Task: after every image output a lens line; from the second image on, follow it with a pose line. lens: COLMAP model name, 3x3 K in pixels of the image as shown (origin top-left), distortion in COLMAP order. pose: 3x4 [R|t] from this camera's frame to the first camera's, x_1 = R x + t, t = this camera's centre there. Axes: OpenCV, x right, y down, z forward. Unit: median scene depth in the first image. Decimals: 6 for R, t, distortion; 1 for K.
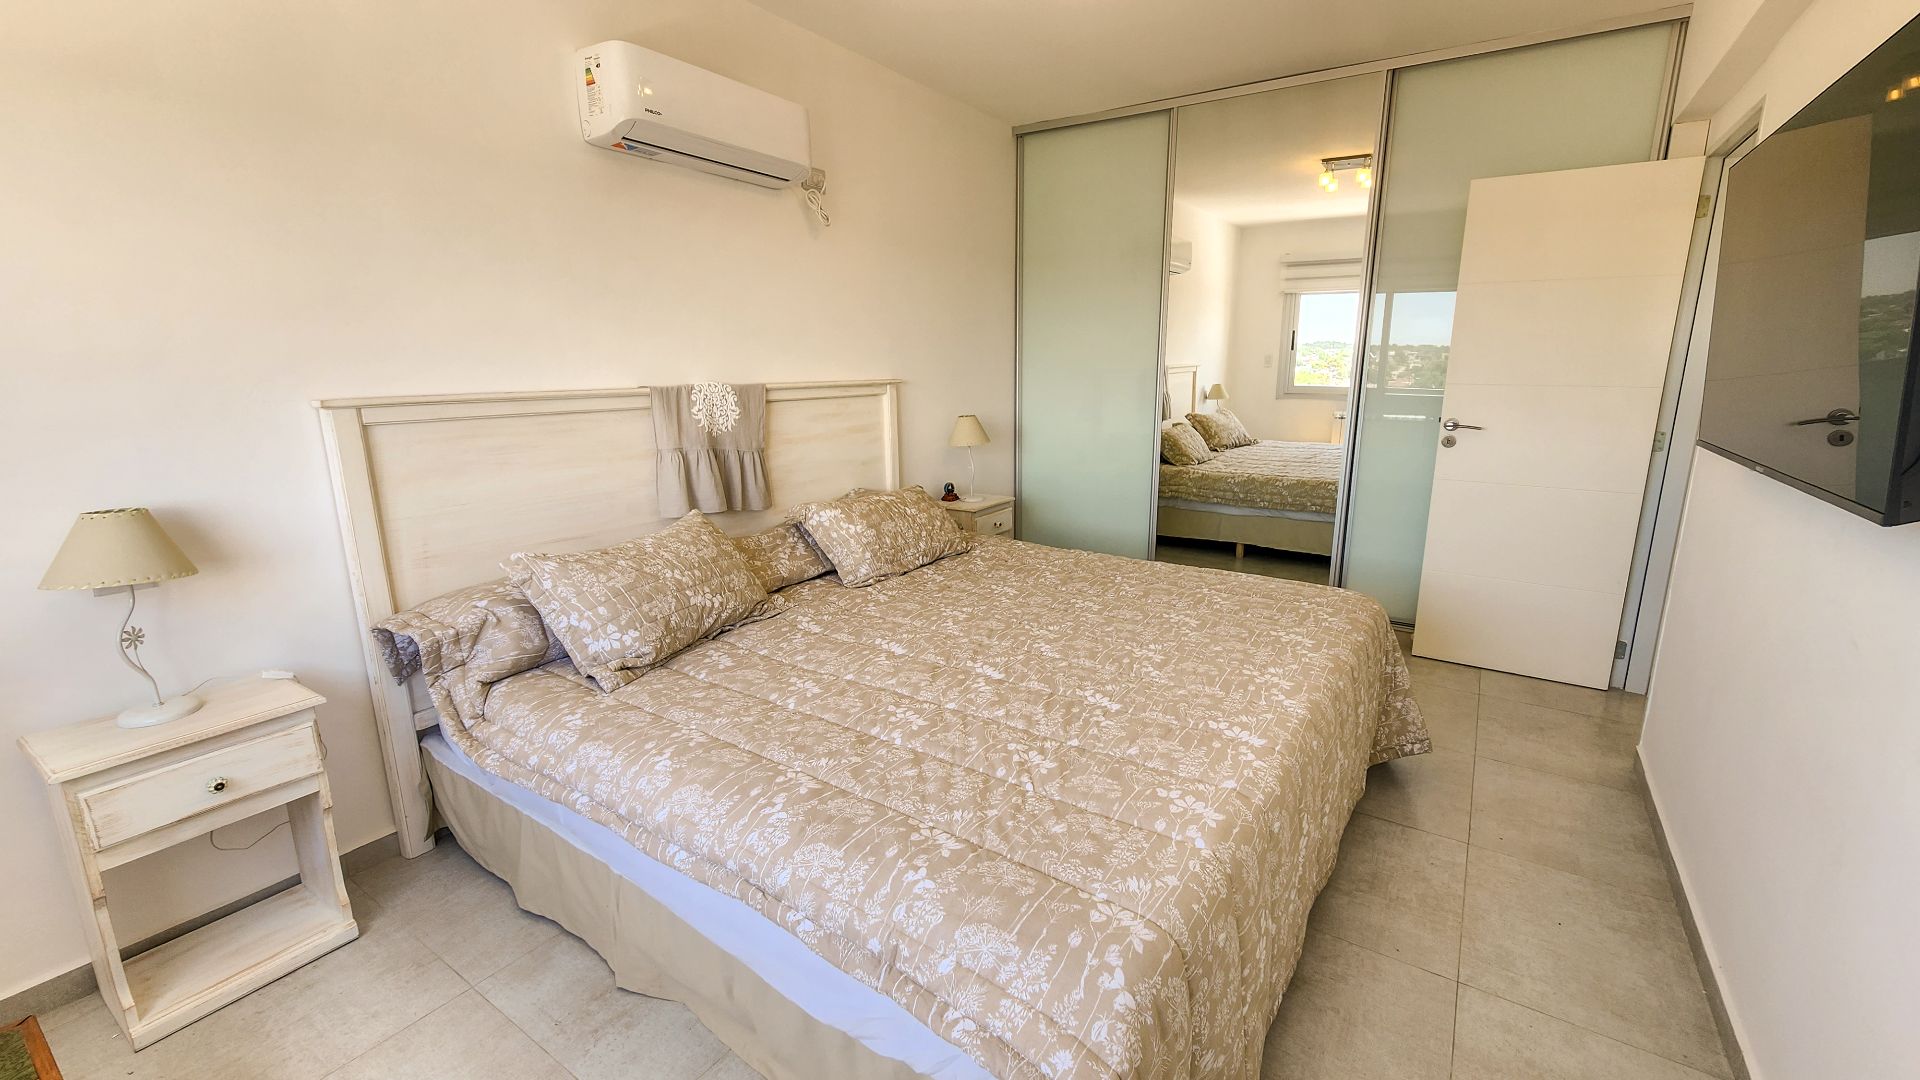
lens RADIAL K [[783.7, 0, 973.3], [0, 783.7, 530.5], [0, 0, 1]] dist [0.003193, -0.002315]
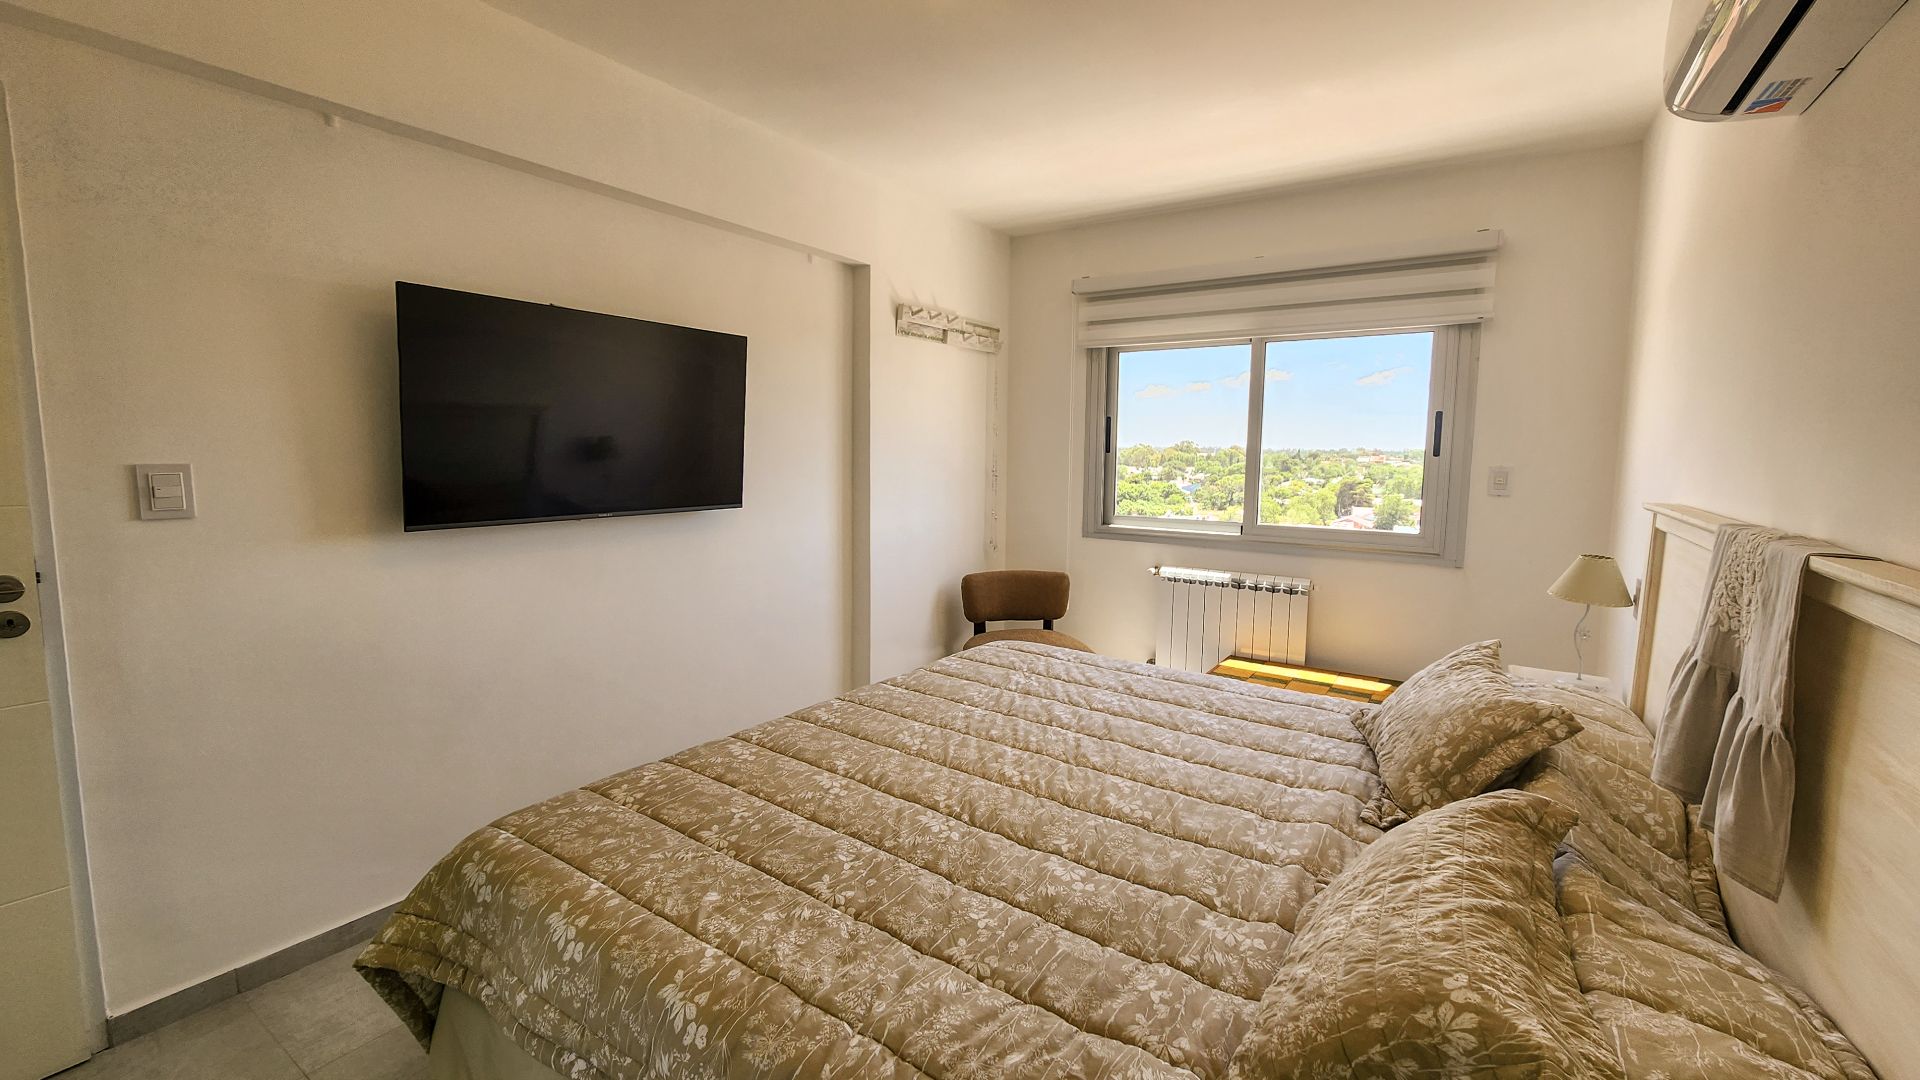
lens RADIAL K [[783.7, 0, 965.4], [0, 783.7, 528.1], [0, 0, 1]] dist [0.003193, -0.002315]
pose [[-0.999942, -0.007835, -0.007437, 0.150038], [-0.009779, 0.949103, 0.314815, -0.402604], [0.004592, 0.314869, -0.949124, 1.750426]]
